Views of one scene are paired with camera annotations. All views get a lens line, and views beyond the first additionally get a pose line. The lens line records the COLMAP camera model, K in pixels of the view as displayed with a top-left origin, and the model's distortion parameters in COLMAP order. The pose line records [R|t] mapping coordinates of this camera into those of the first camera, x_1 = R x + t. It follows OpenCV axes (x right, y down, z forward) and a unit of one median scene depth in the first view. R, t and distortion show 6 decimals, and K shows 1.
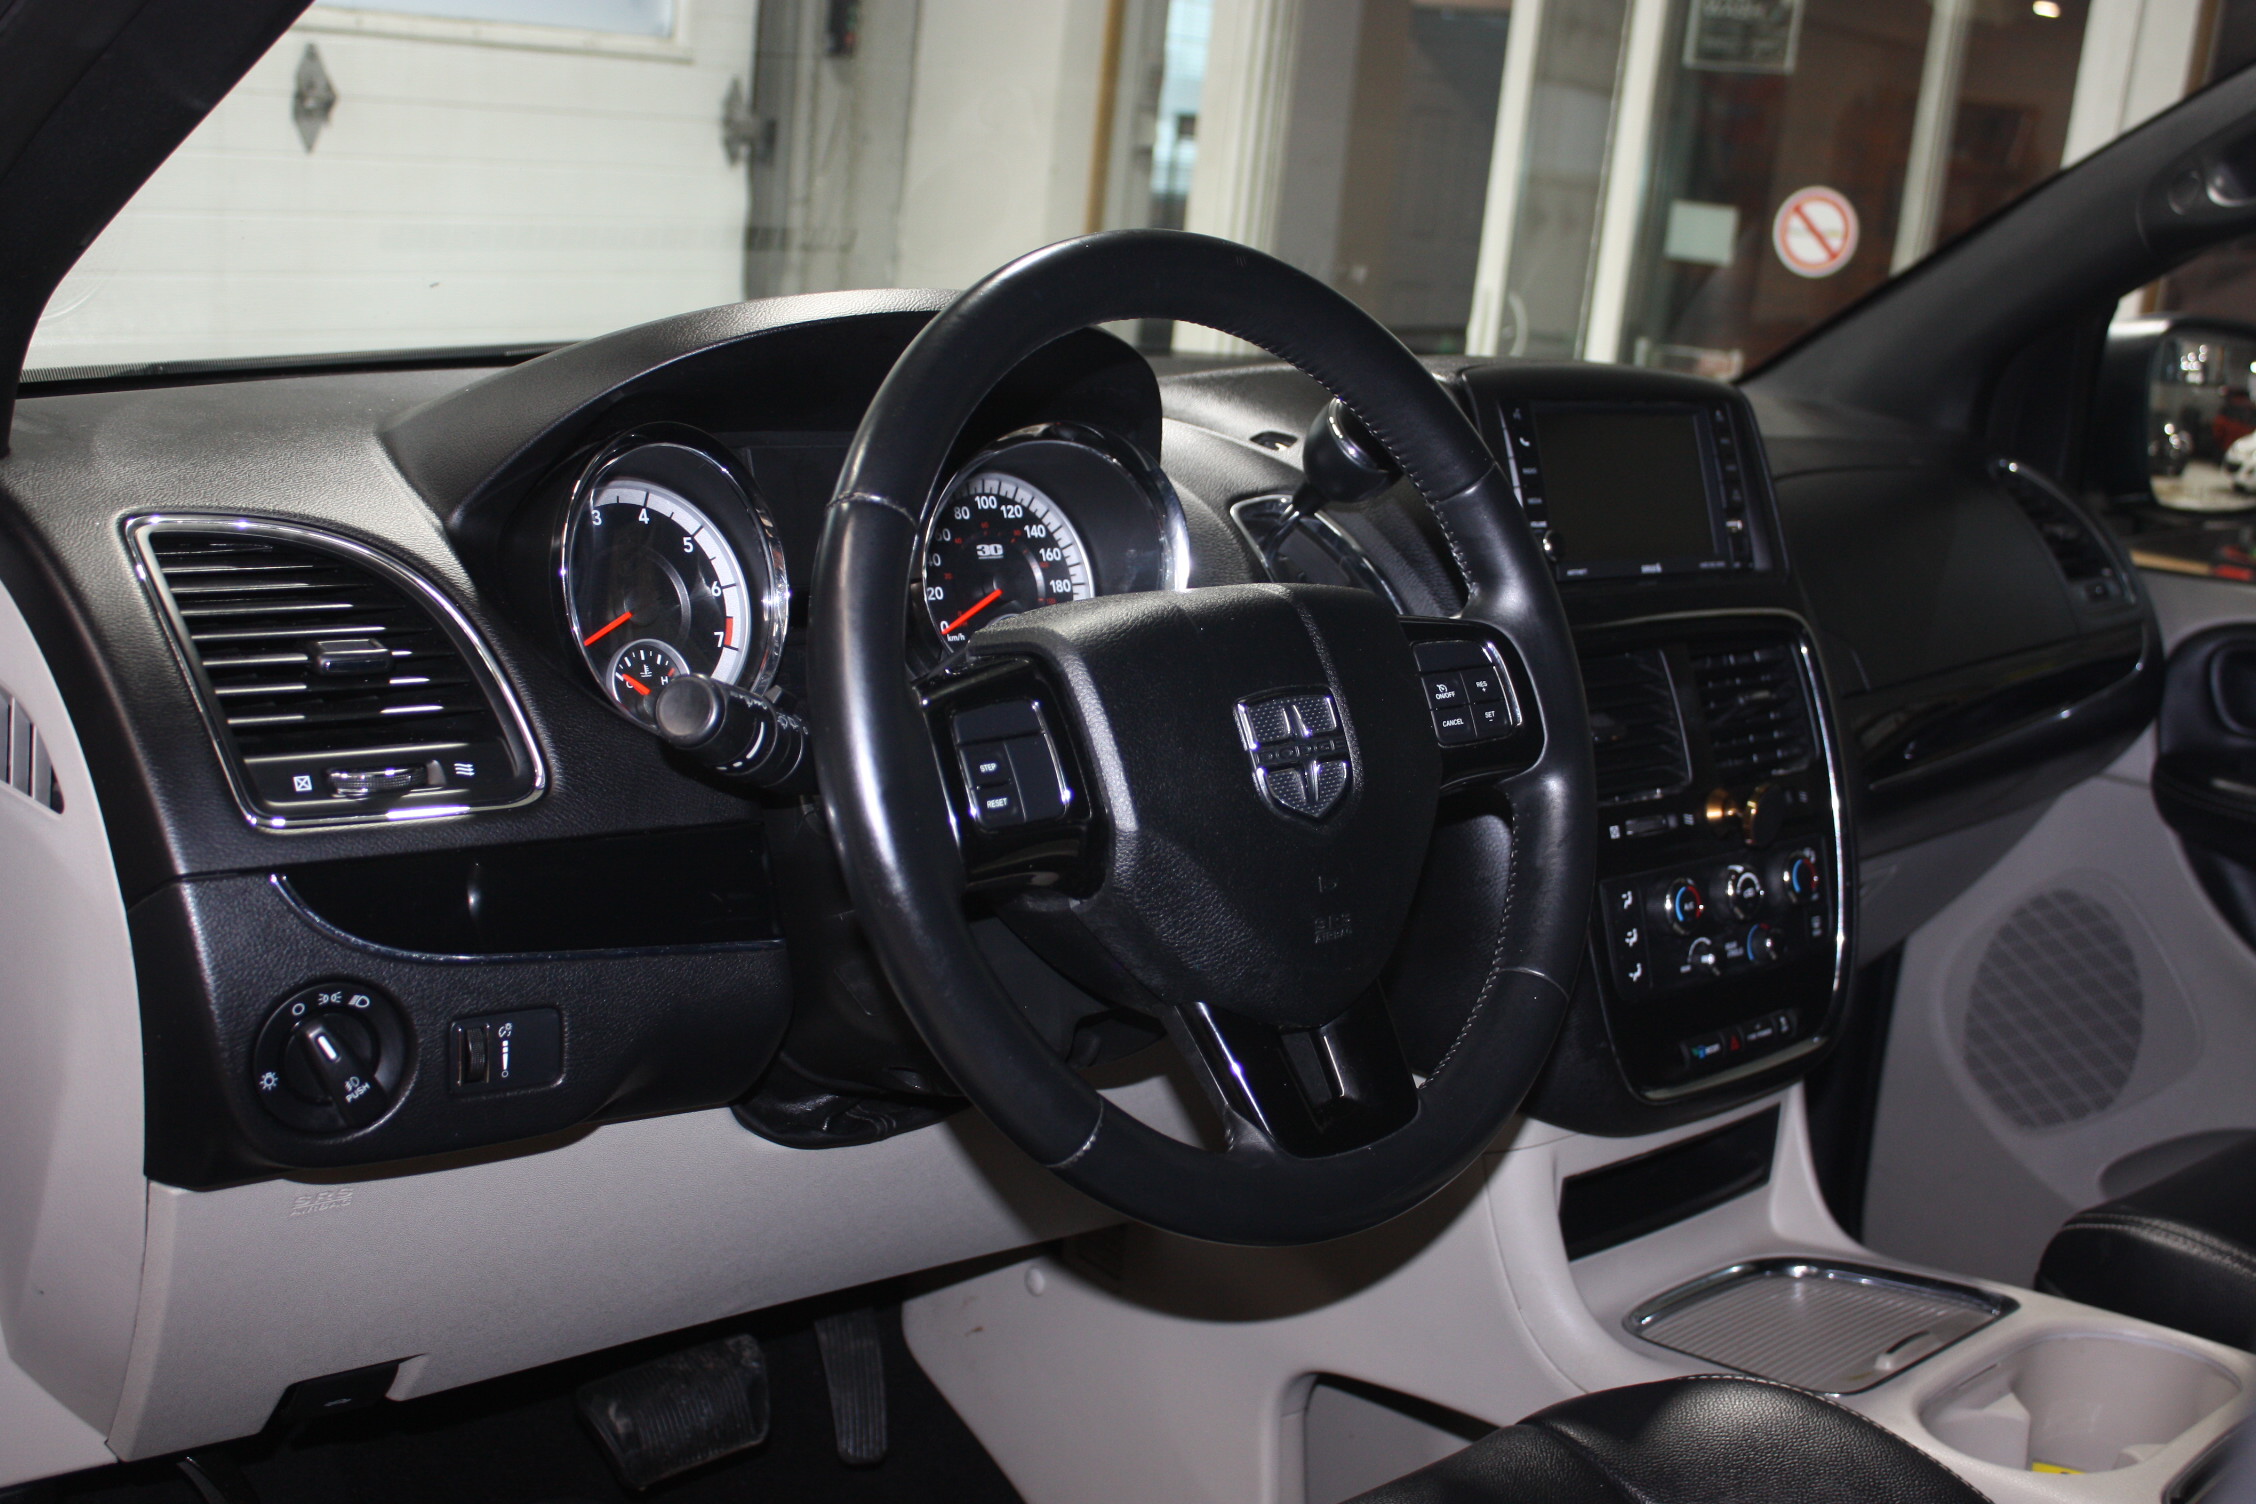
lens RADIAL K [[2489.9, 0, 1124.0], [0, 2489.9, 743.9], [0, 0, 1]] dist [-0.048050, 0.000000]
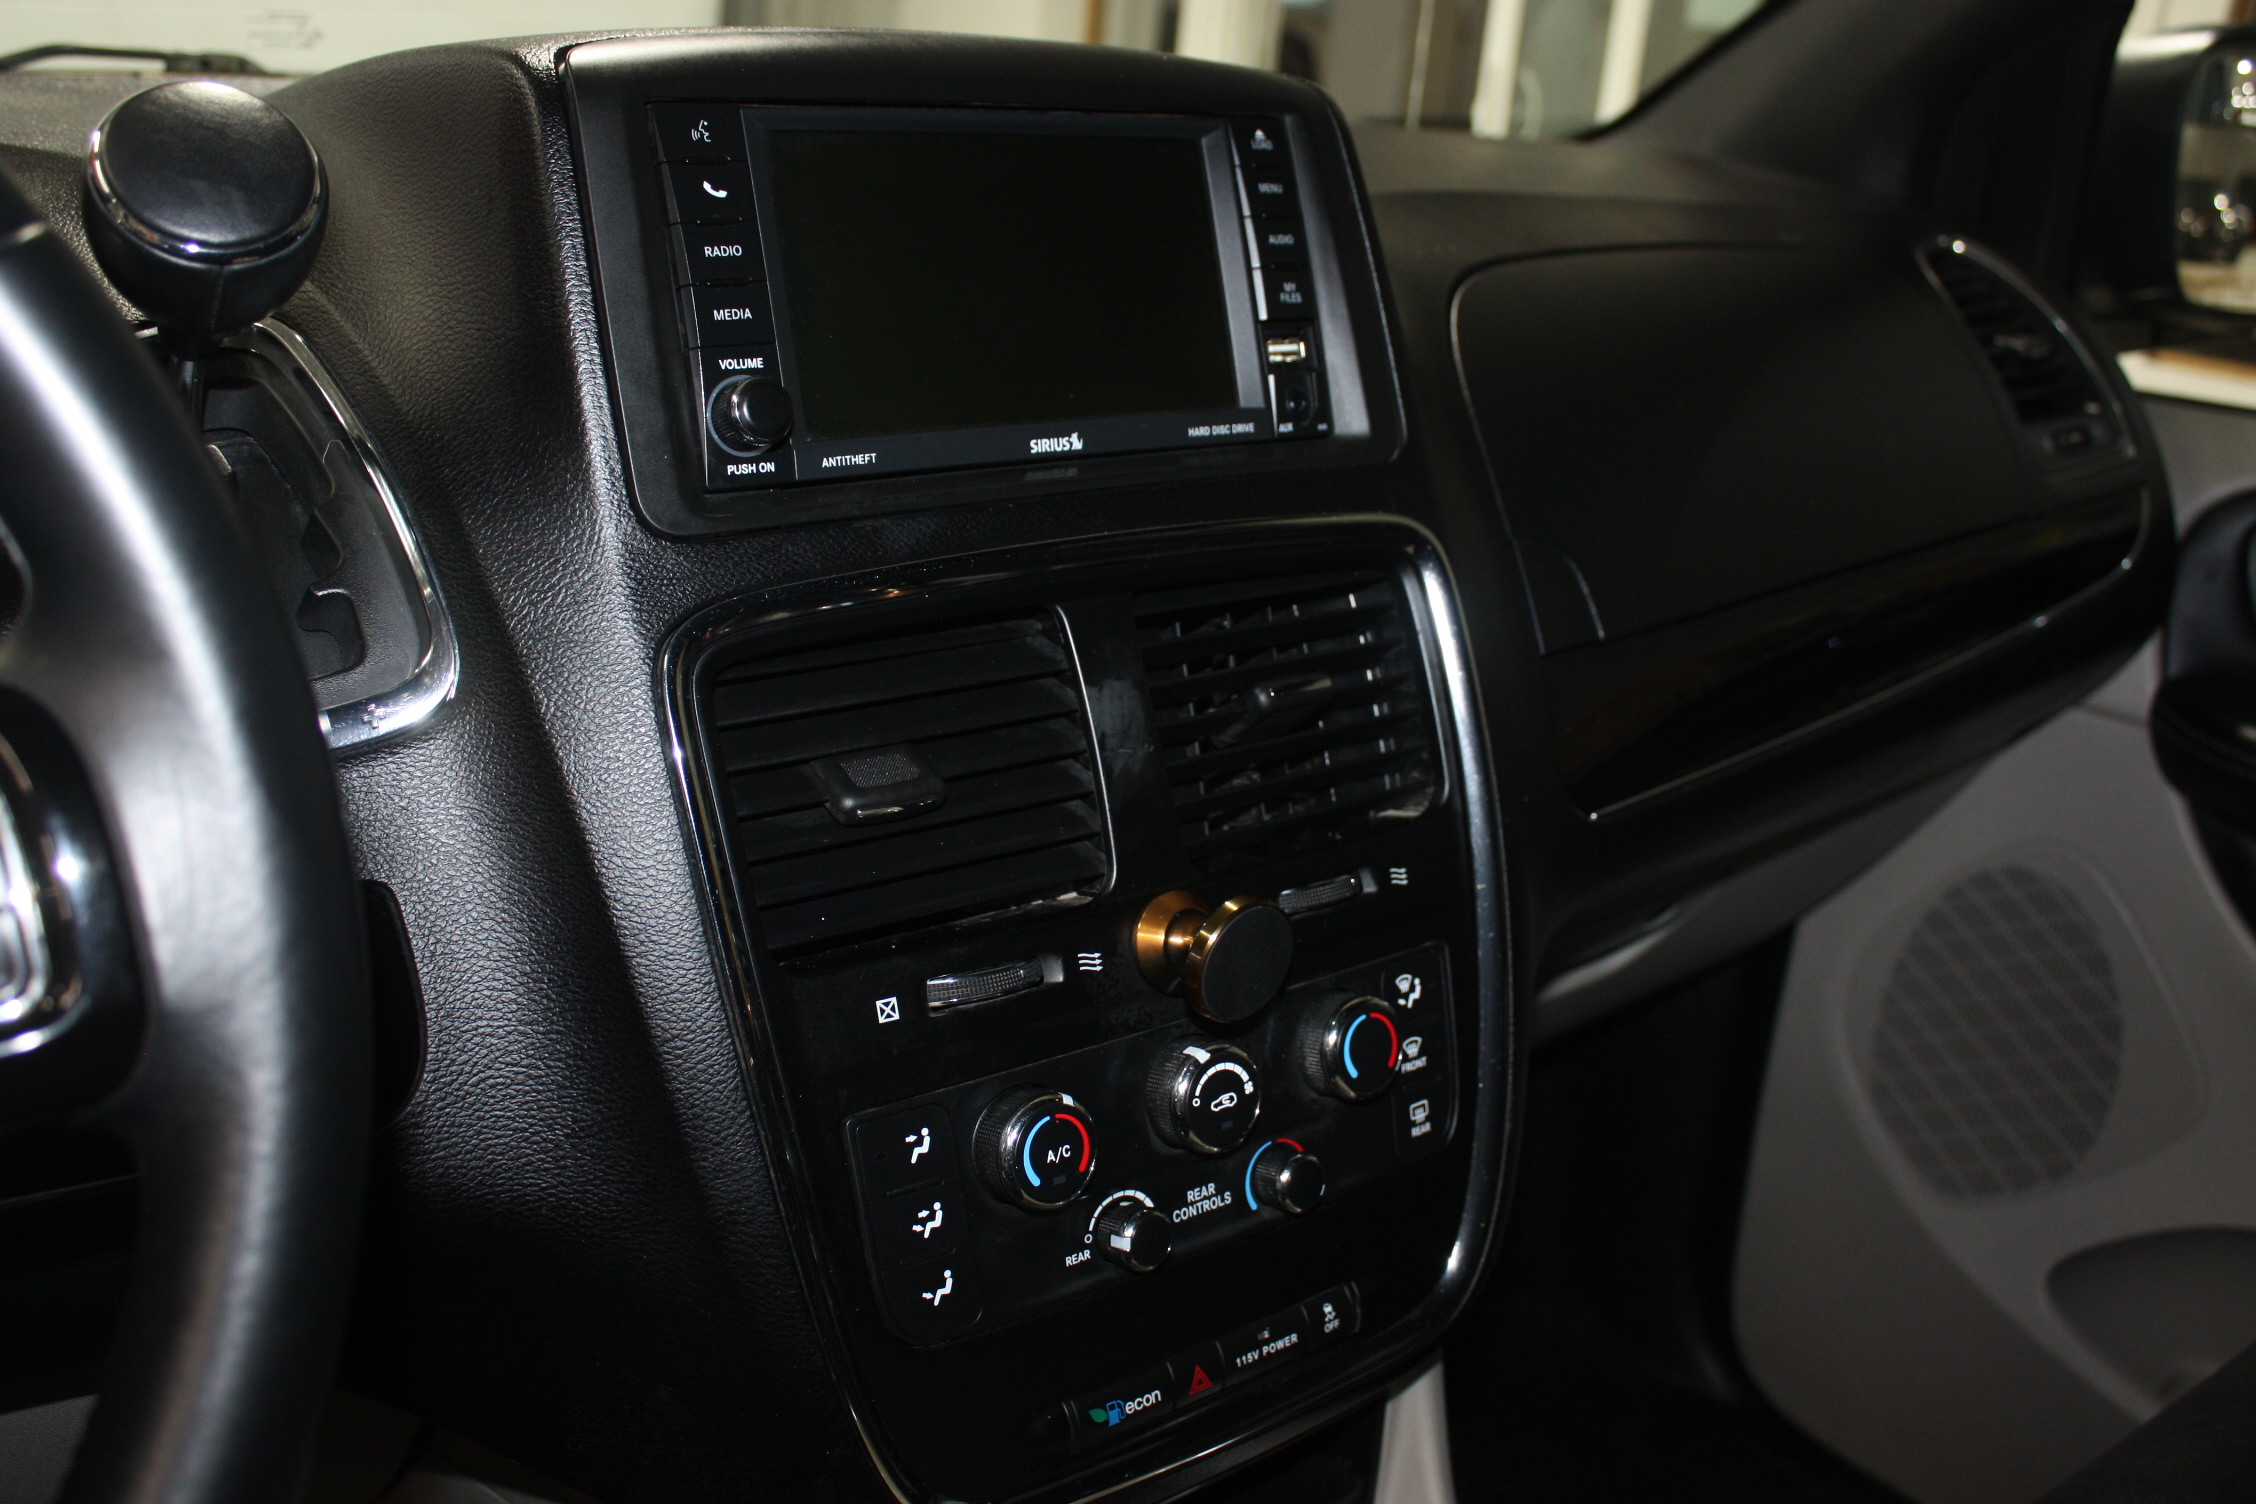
lens RADIAL K [[2176.4, 0, 1128.5], [0, 2176.4, 757.7], [0, 0, 1]] dist [-0.071240, 0.000000]
pose [[0.996659, 0.008437, -0.081236, 0.183219], [0.000689, 0.993746, 0.111665, -0.039550], [0.081670, -0.111348, 0.990420, 0.391432]]
